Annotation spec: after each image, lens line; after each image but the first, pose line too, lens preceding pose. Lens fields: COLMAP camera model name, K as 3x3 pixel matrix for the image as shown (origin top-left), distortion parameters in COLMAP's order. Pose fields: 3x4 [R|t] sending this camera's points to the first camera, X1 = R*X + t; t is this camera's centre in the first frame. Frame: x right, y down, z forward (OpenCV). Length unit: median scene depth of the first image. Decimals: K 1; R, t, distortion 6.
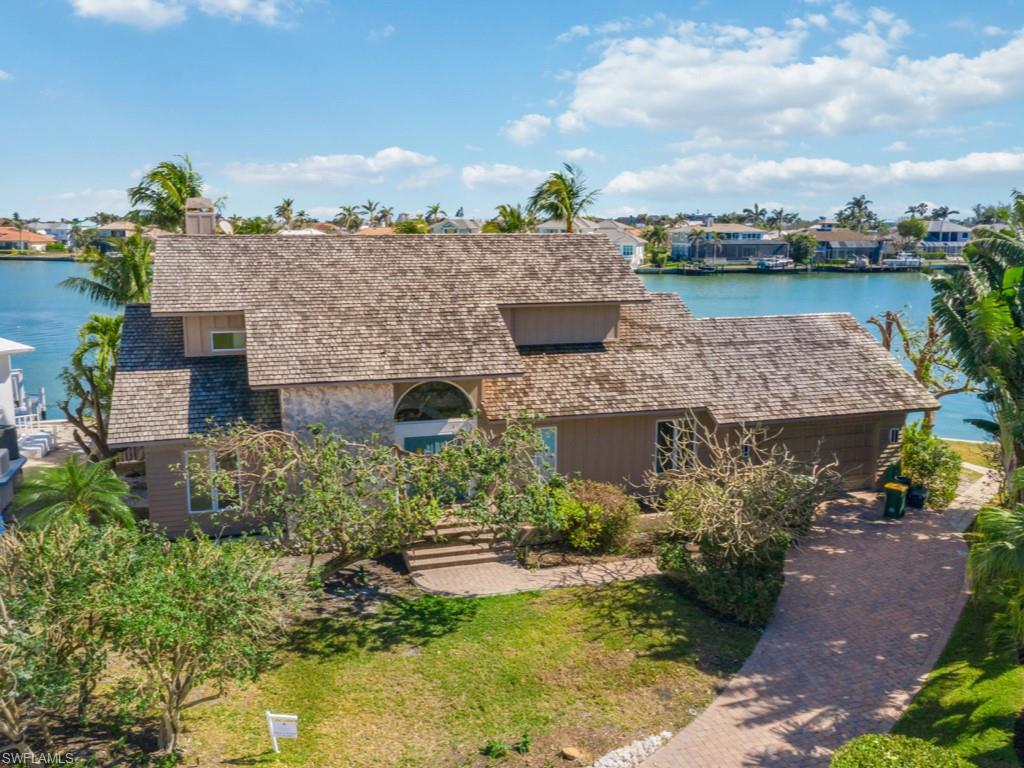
lens RADIAL K [[915.3, 0, 512.0], [0, 915.3, 384.0], [0, 0, 1]] dist [-0.014945, 0.012870]
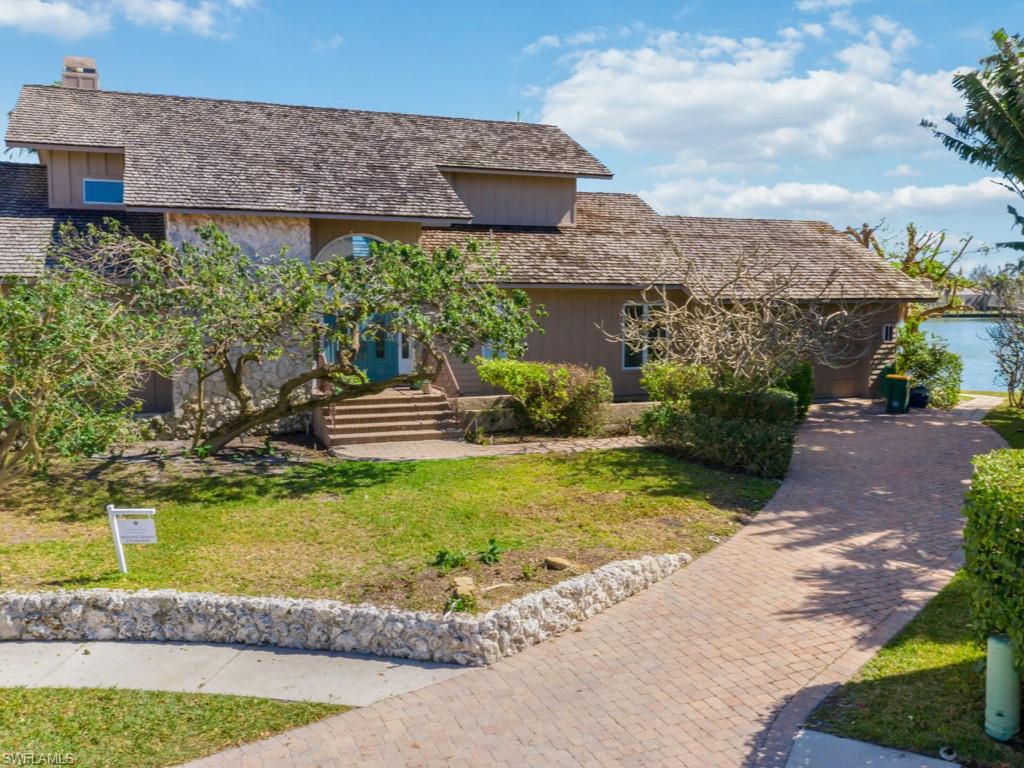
lens RADIAL K [[915.3, 0, 512.0], [0, 915.3, 384.0], [0, 0, 1]] dist [-0.014945, 0.012870]
pose [[0.996776, -0.007111, 0.079919, -0.016394], [0.013562, 0.996665, -0.080466, 0.205468], [-0.079080, 0.081290, 0.993548, 0.188707]]
